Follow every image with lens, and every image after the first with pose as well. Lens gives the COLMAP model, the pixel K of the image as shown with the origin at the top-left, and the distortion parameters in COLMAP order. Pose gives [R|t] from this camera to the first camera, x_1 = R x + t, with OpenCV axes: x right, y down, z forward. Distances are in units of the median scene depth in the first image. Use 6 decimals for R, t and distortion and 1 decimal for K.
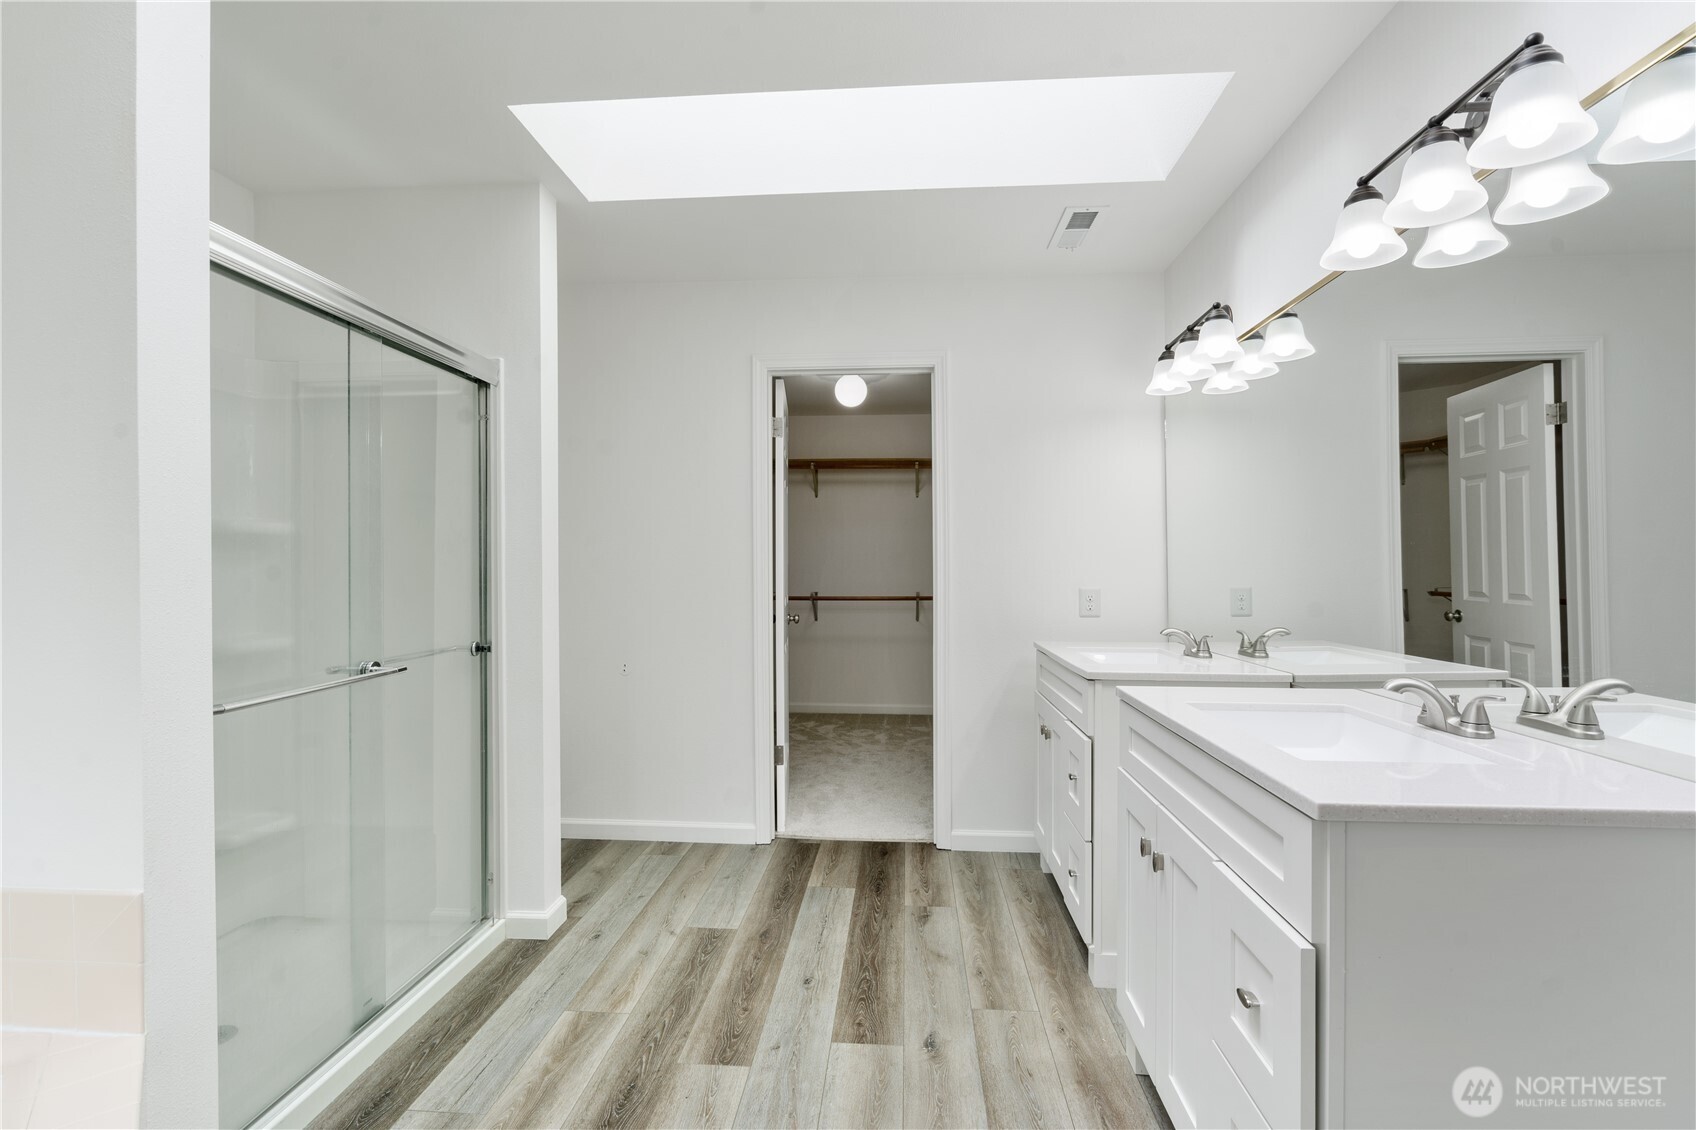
lens RADIAL K [[778.0, 0, 848.0], [0, 778.0, 565.0], [0, 0, 1]] dist [-0.002790, -0.000078]
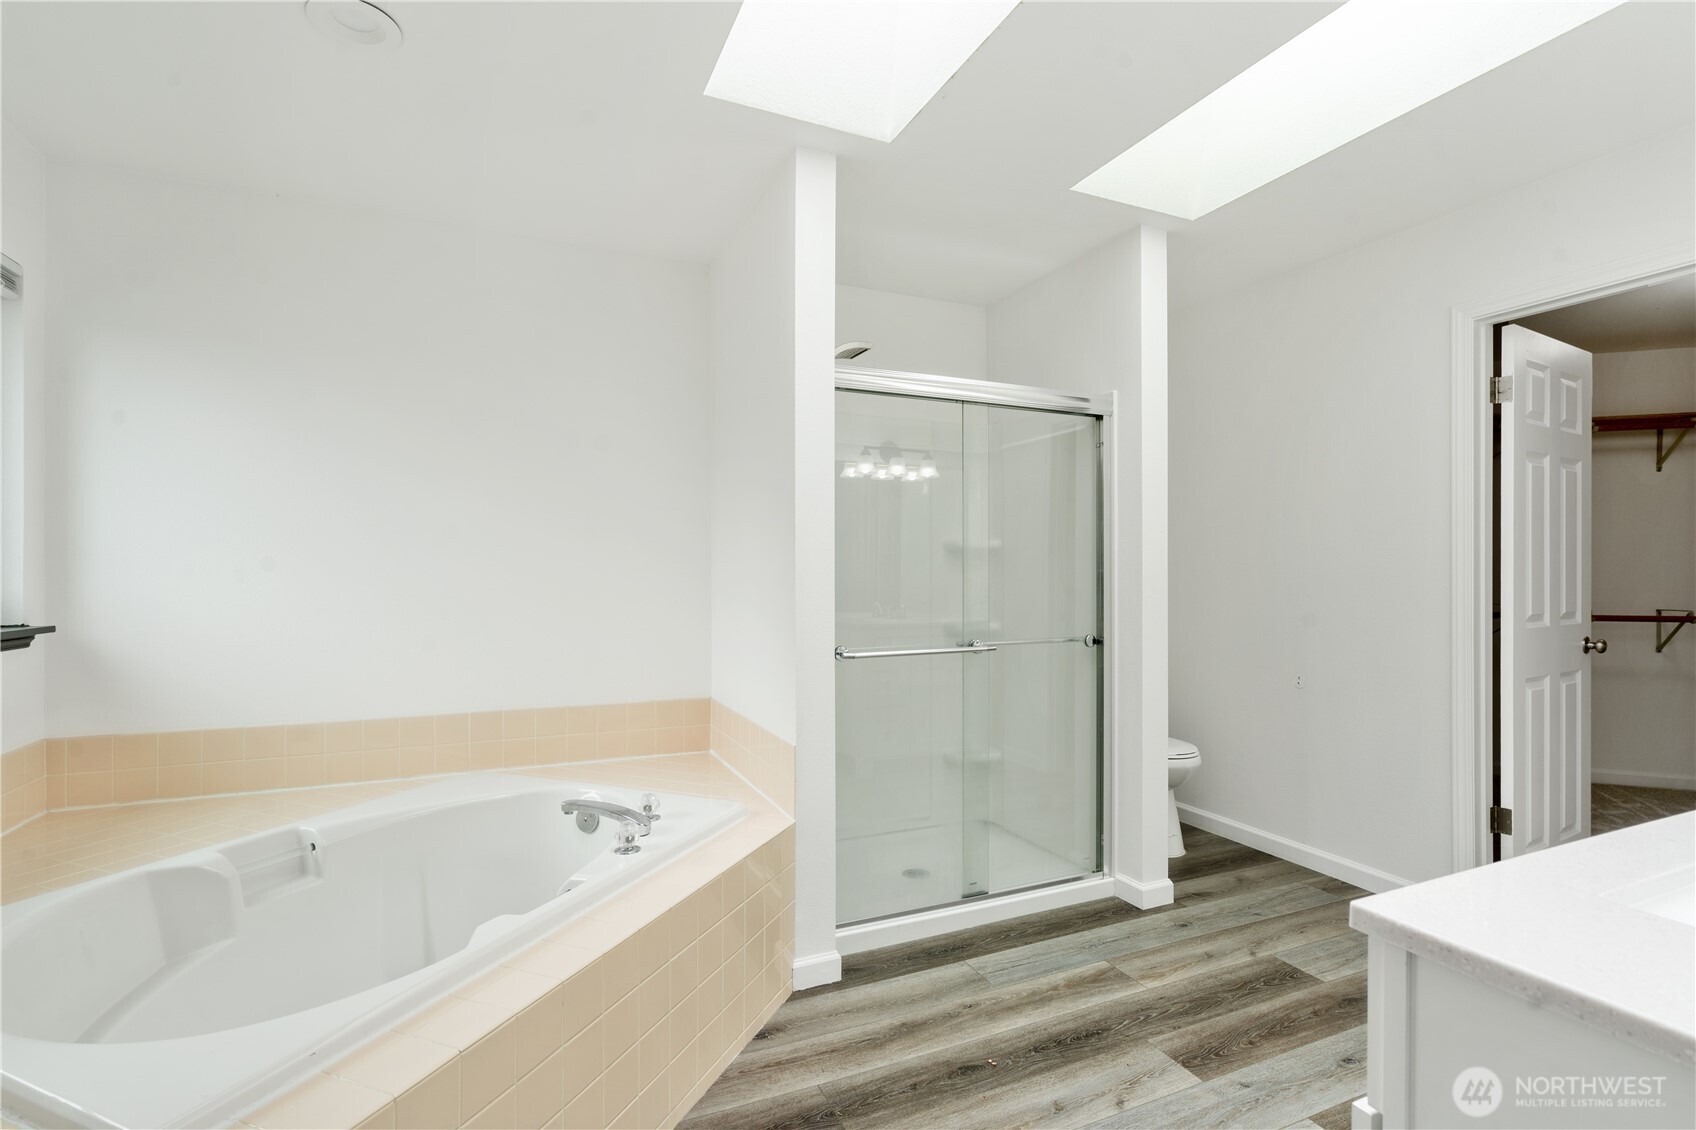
lens RADIAL K [[794.4, 0, 846.3], [0, 794.4, 570.6], [0, 0, 1]] dist [-0.001626, 0.000352]
pose [[0.471345, 0.000634, -0.881949, 0.411328], [0.000918, 0.999999, 0.001210, -0.001917], [0.881949, -0.001380, 0.471344, 0.096904]]
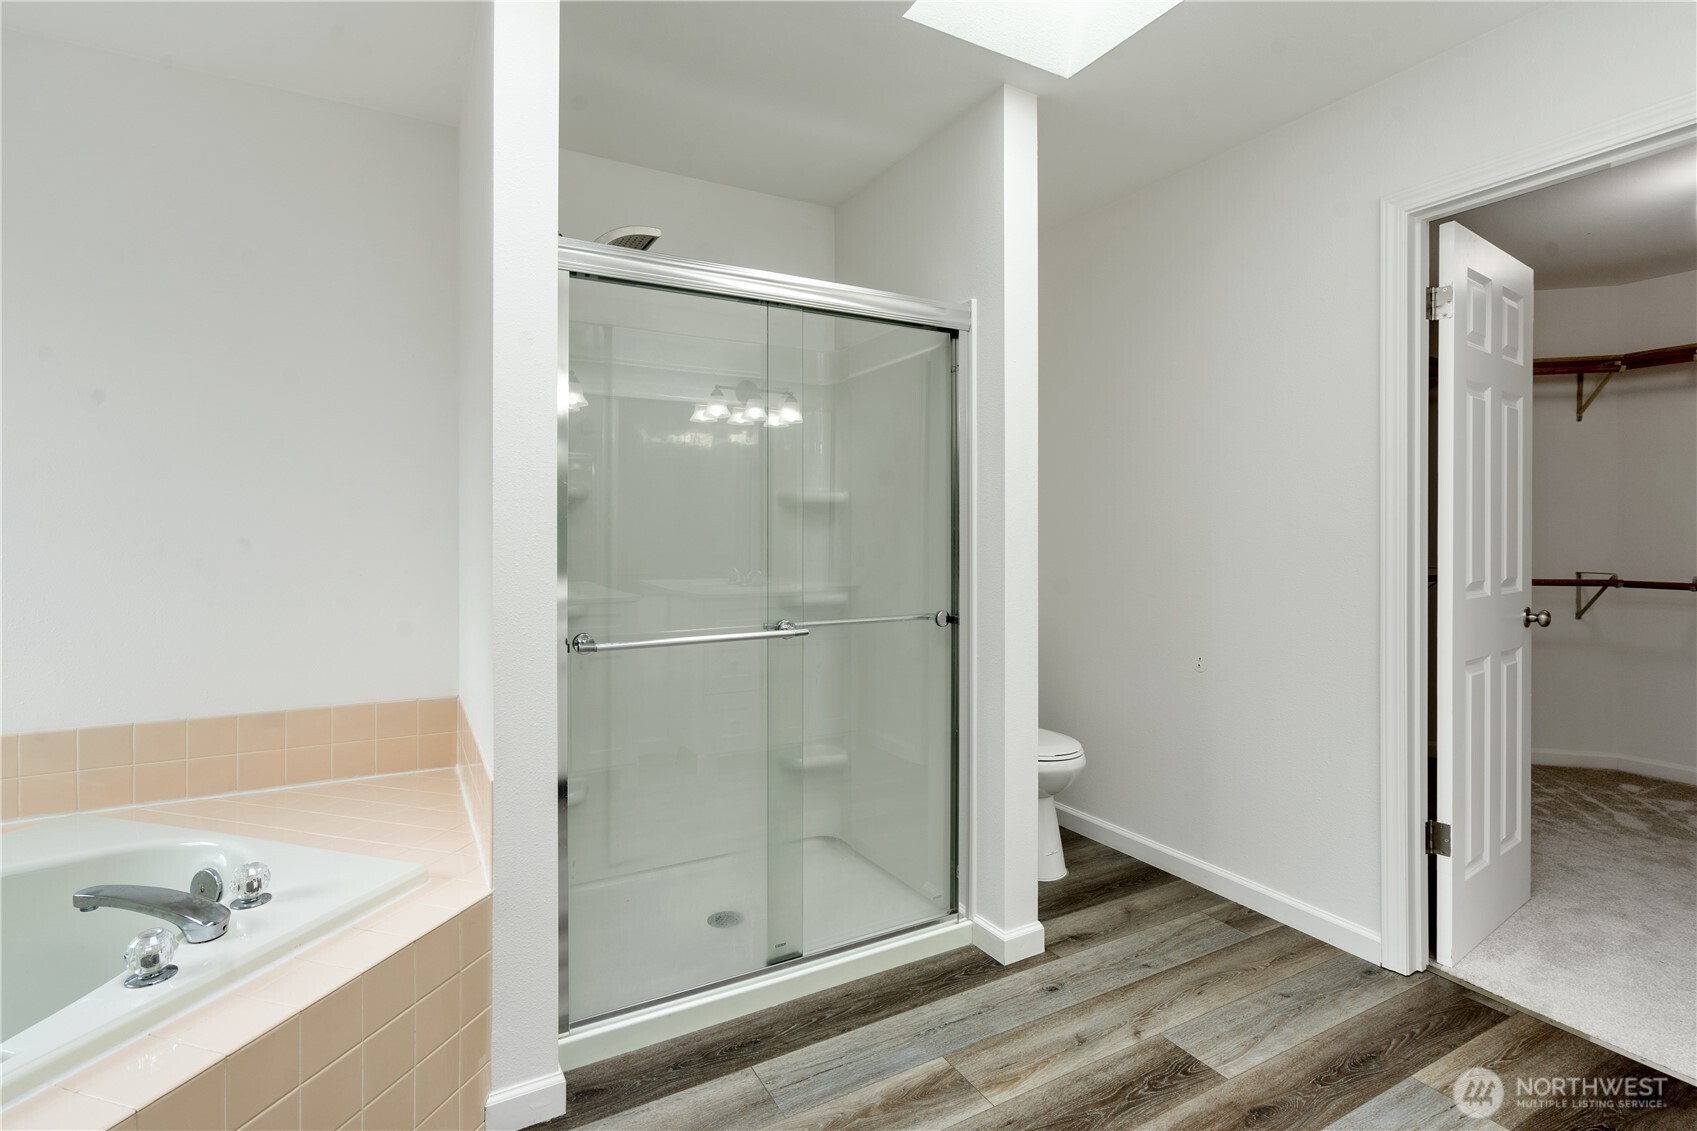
lens RADIAL K [[805.8, 0, 834.9], [0, 805.8, 536.9], [0, 0, 1]] dist [-0.002102, -0.000229]
pose [[0.543986, 0.004394, -0.839083, 0.255845], [0.001864, 0.999977, 0.006445, 0.003190], [0.839092, -0.005070, 0.543966, 0.363273]]
